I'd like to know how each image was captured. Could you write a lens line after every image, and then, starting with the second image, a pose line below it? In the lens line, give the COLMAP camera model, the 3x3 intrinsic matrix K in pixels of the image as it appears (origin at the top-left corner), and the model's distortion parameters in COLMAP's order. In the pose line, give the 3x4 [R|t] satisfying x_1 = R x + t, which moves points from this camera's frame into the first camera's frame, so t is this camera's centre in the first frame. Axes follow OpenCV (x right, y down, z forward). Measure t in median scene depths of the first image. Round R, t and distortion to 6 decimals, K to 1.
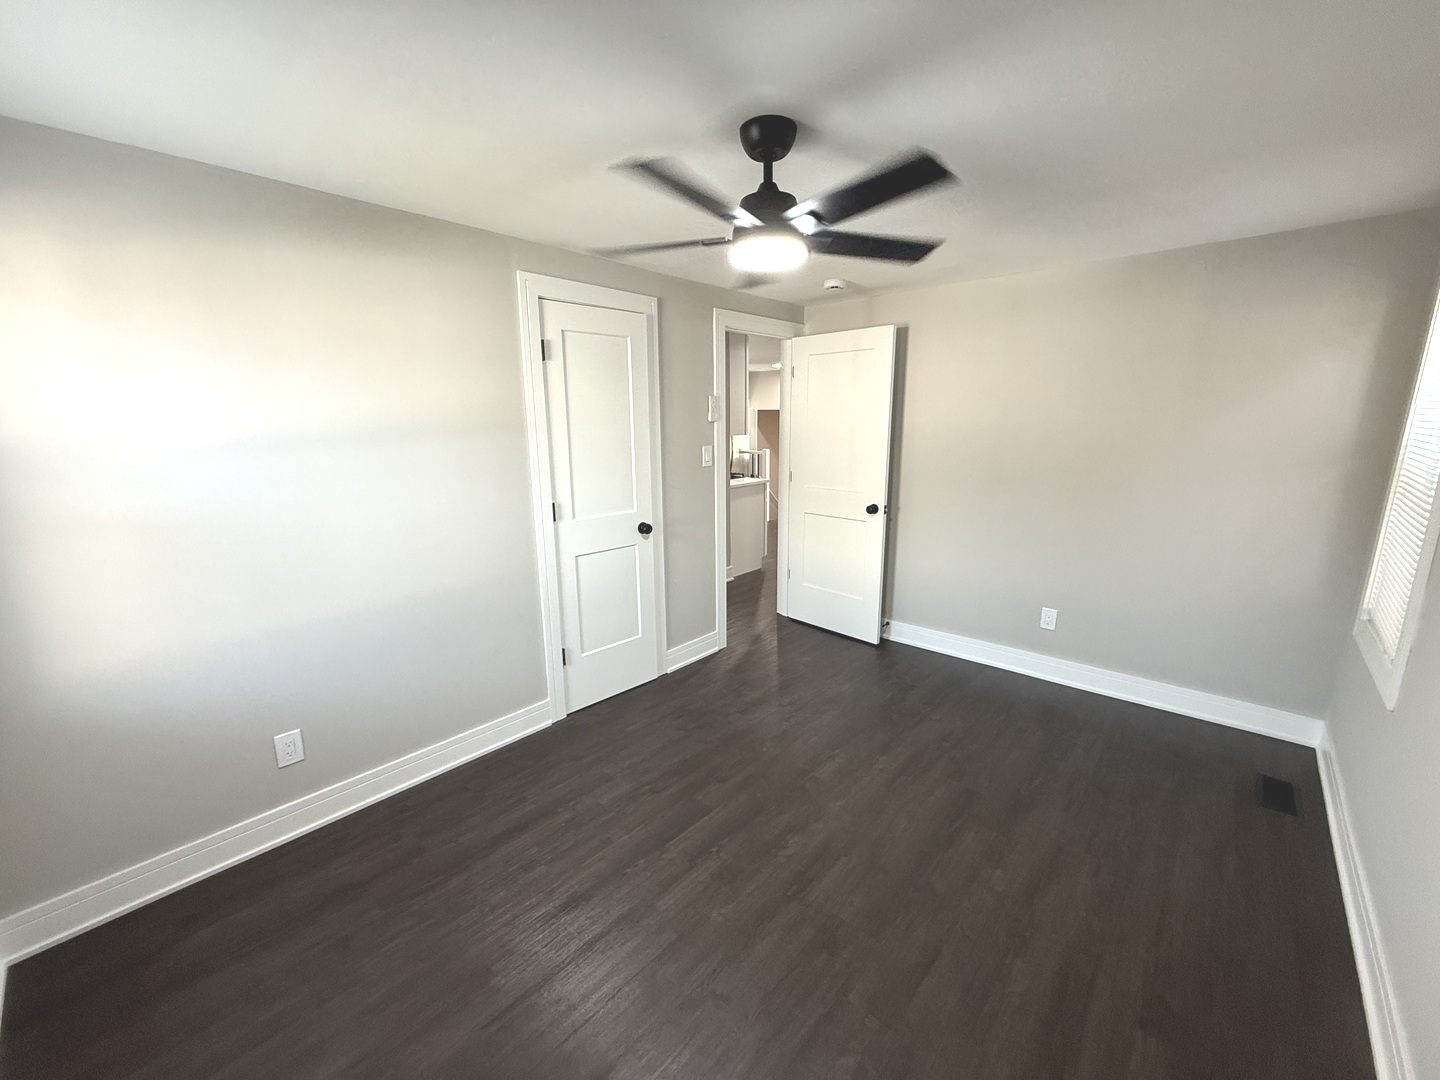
lens RADIAL K [[574.2, 0, 715.8], [0, 574.2, 539.7], [0, 0, 1]] dist [0.000107, -0.000152]
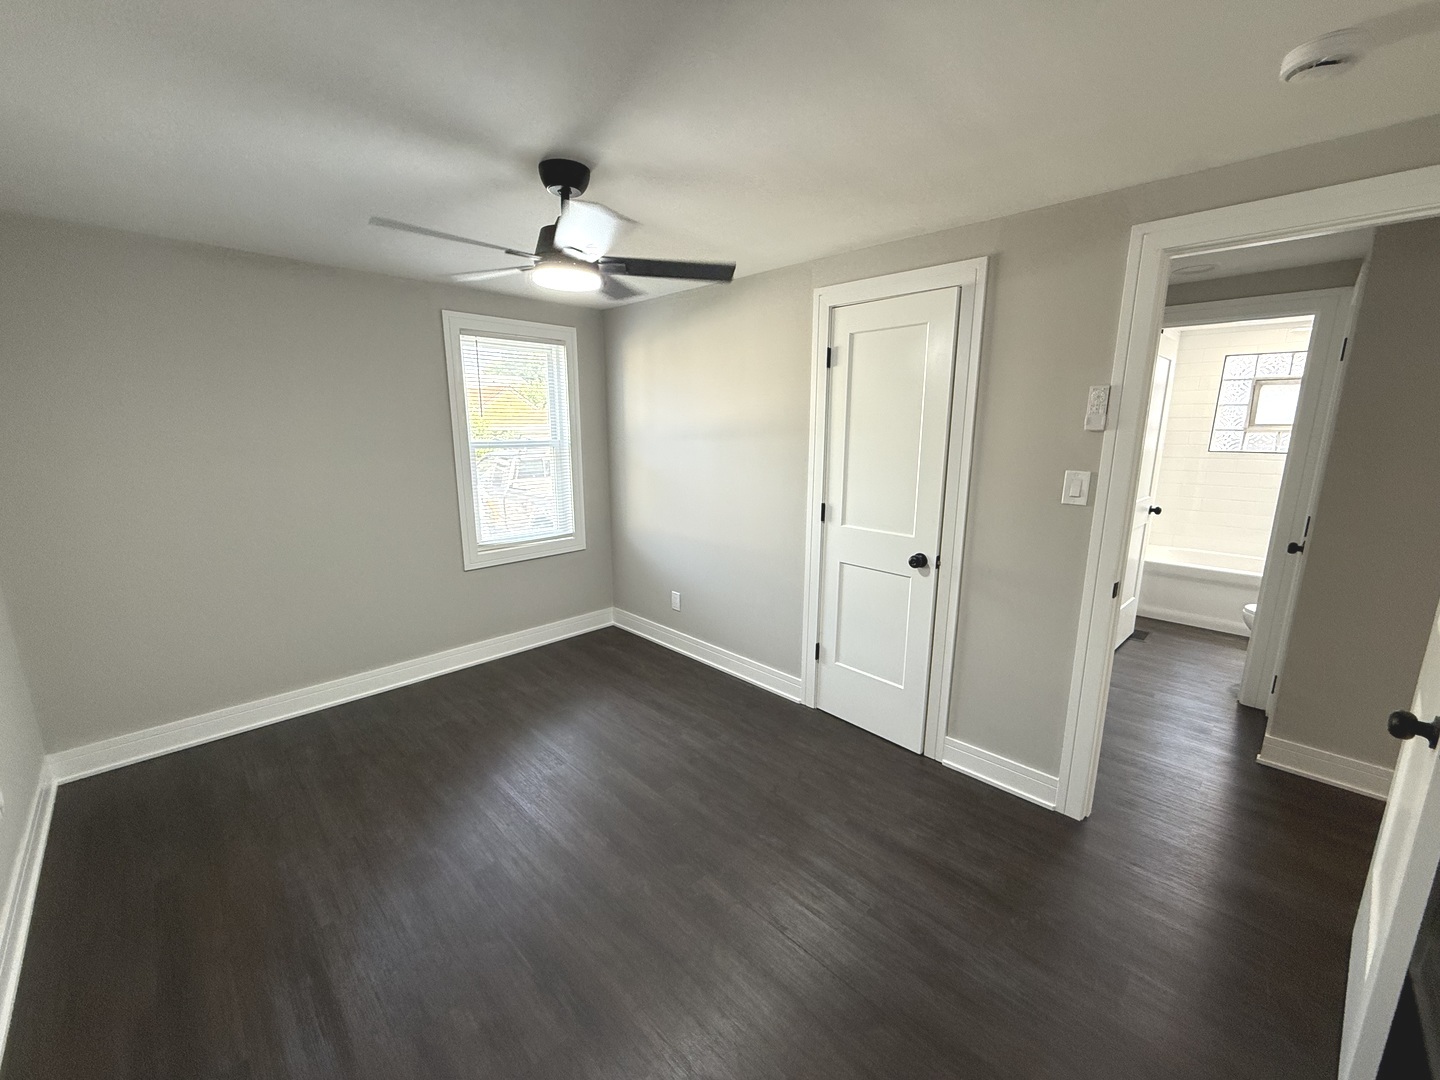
lens RADIAL K [[574.2, 0, 715.8], [0, 574.2, 539.7], [0, 0, 1]] dist [0.000107, -0.000152]
pose [[-0.045806, 0.206378, -0.977400, 0.827232], [-0.210042, 0.954564, 0.211400, -0.195969], [0.976619, 0.214978, -0.000377, 0.894699]]
